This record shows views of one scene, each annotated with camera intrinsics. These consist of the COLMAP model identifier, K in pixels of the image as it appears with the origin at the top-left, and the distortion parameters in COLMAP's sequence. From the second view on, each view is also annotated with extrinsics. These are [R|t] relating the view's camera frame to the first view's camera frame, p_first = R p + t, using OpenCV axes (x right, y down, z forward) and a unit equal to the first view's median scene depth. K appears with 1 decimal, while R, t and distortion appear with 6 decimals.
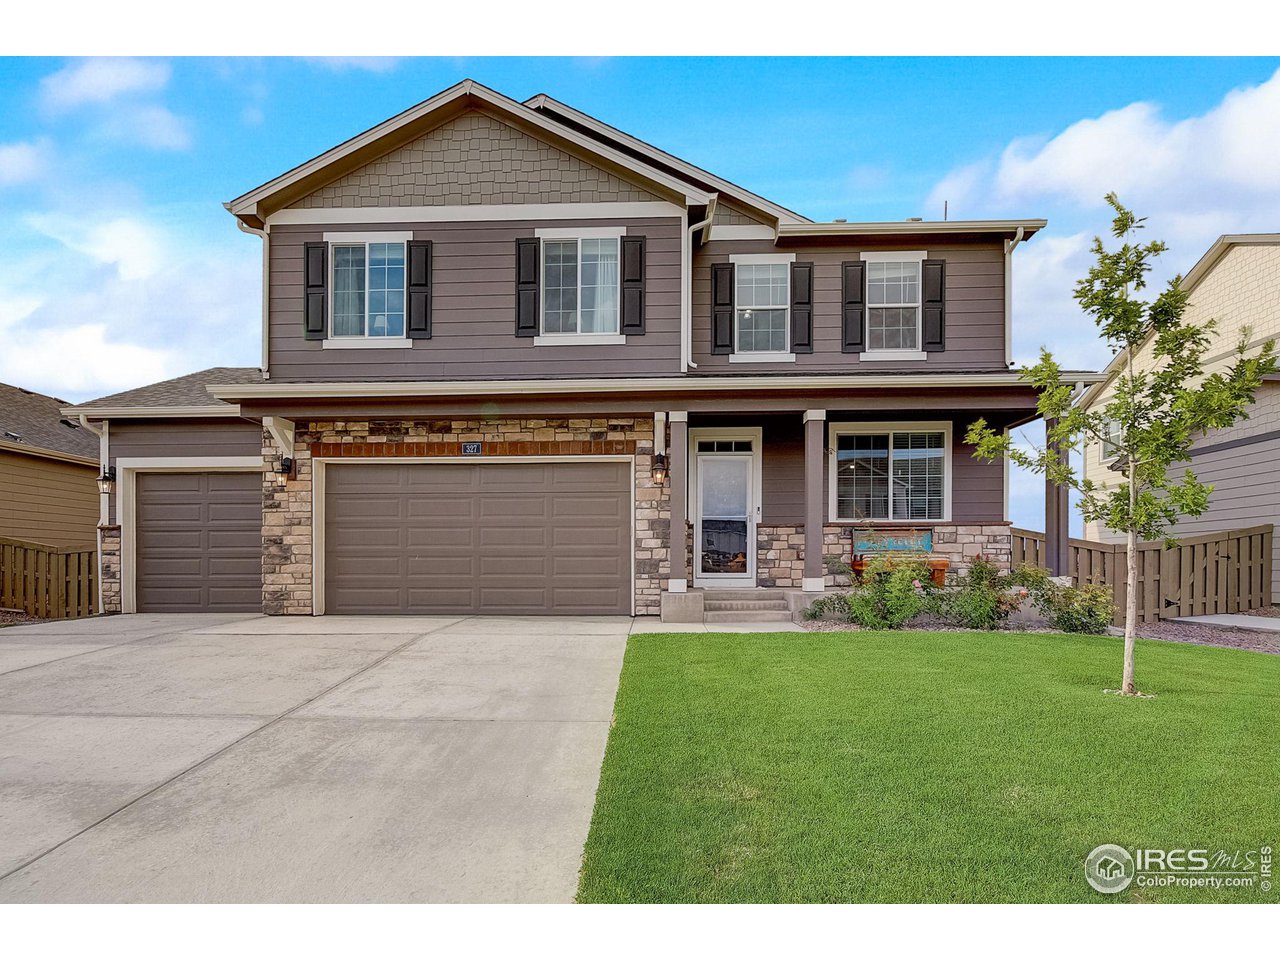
lens RADIAL K [[618.6, 0, 640.0], [0, 618.6, 480.0], [0, 0, 1]] dist [0.000519, 0.000522]
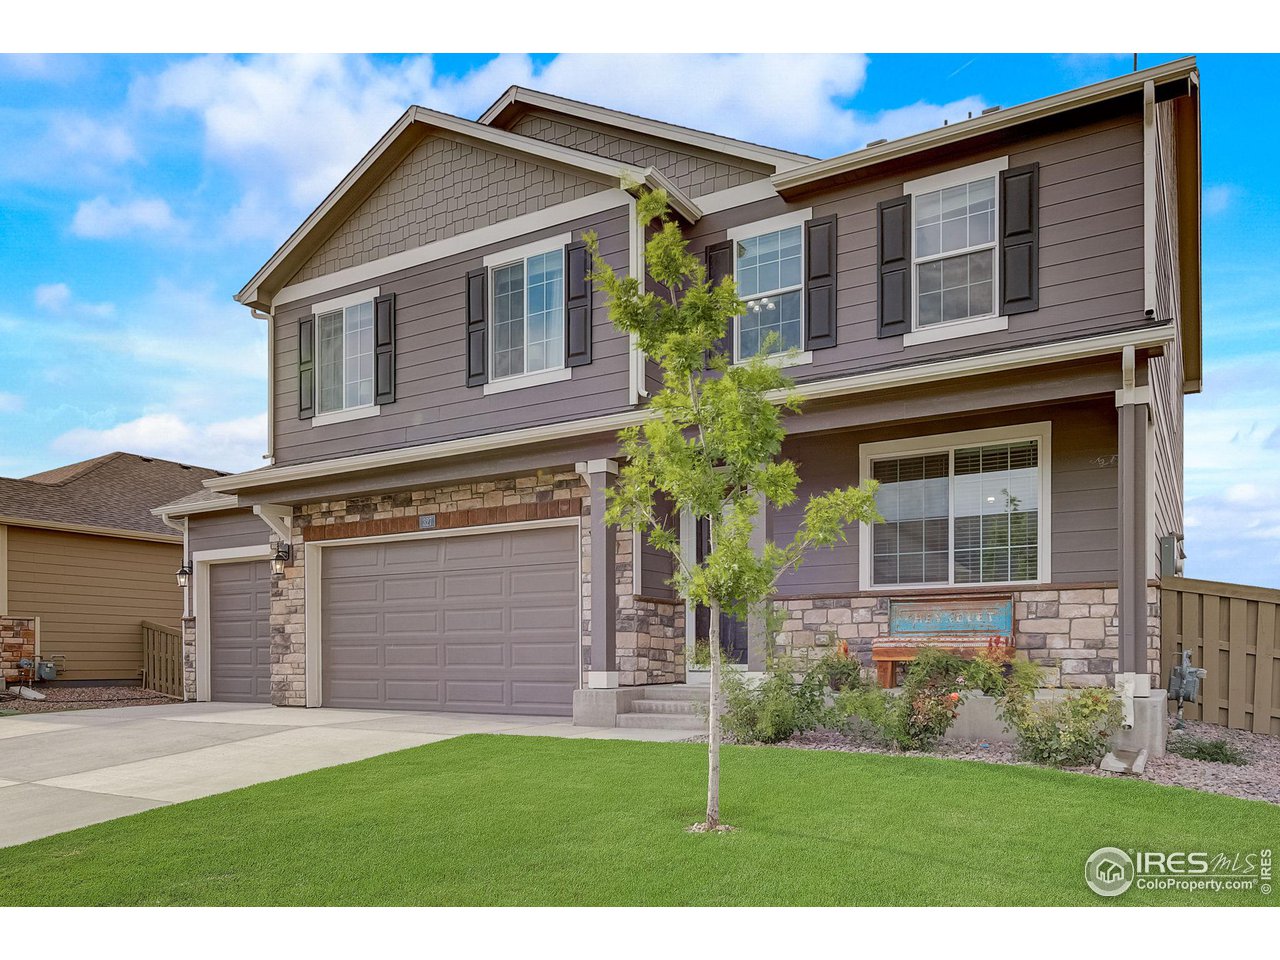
lens RADIAL K [[932.3, 0, 640.5], [0, 932.3, 506.7], [0, 0, 1]] dist [0.012790, 0.001787]
pose [[0.875110, -0.076568, -0.477829, 0.608272], [0.067682, 0.997064, -0.035816, -0.003945], [0.479168, -0.000997, 0.877723, -0.021685]]
